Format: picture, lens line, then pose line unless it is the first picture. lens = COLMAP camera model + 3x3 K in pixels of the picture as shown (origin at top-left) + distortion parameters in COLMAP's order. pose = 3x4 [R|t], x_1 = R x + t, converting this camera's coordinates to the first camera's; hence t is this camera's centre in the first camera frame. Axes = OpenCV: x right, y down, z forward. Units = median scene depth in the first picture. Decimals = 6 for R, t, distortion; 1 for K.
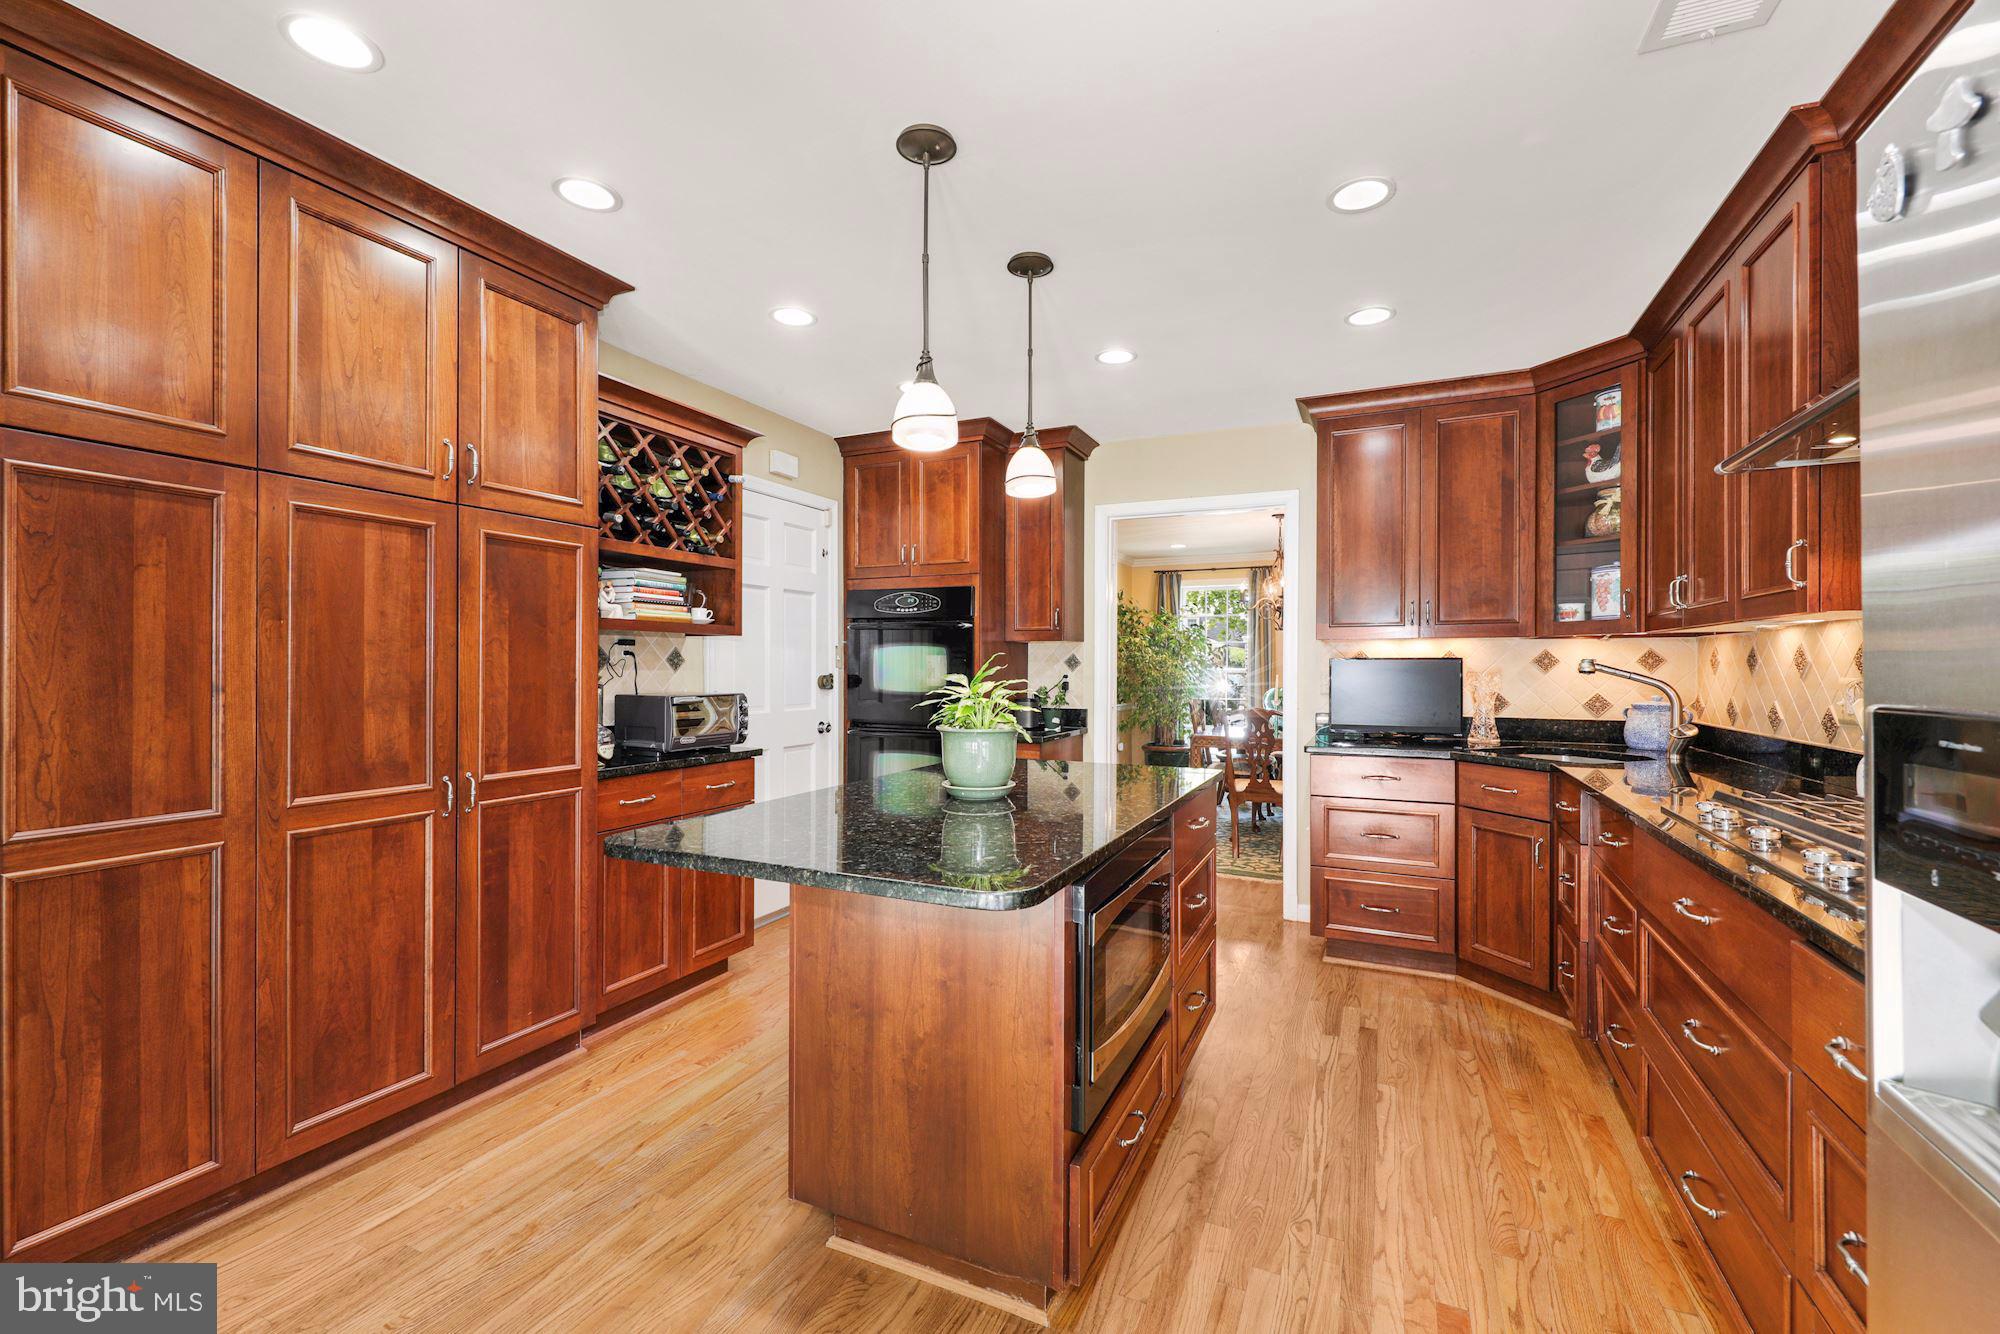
lens RADIAL K [[817.2, 0, 999.4], [0, 817.2, 669.4], [0, 0, 1]] dist [-0.017538, -0.000003]
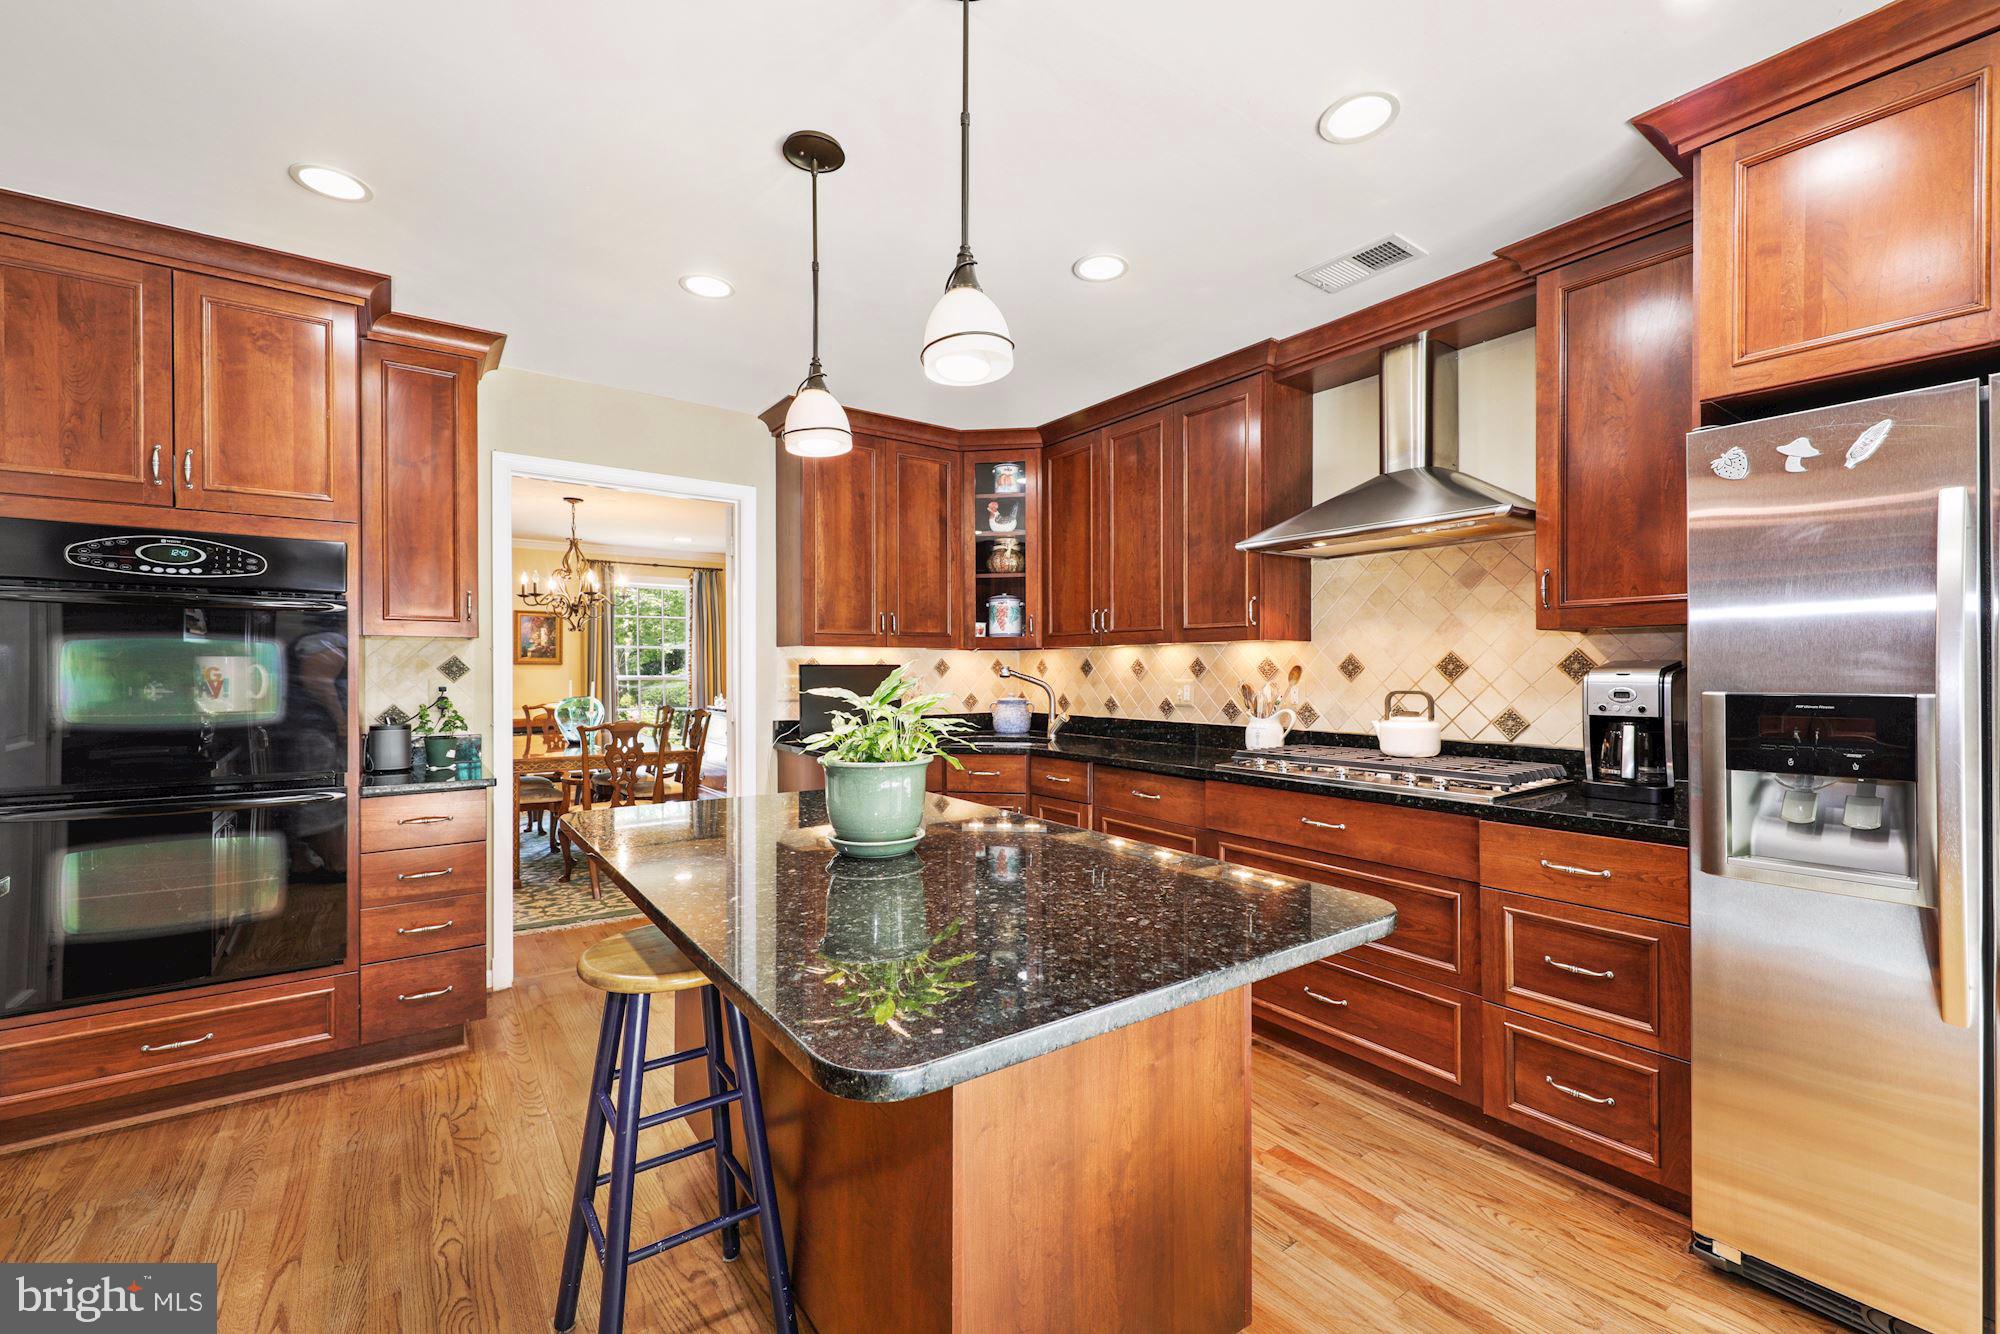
lens RADIAL K [[817.2, 0, 1011.0], [0, 817.2, 666.9], [0, 0, 1]] dist [-0.017538, -0.000003]
pose [[0.462184, 0.000546, 0.886784, -0.428425], [0.005431, 0.999979, -0.003446, -0.007484], [-0.886768, 0.006409, 0.462171, 0.372259]]
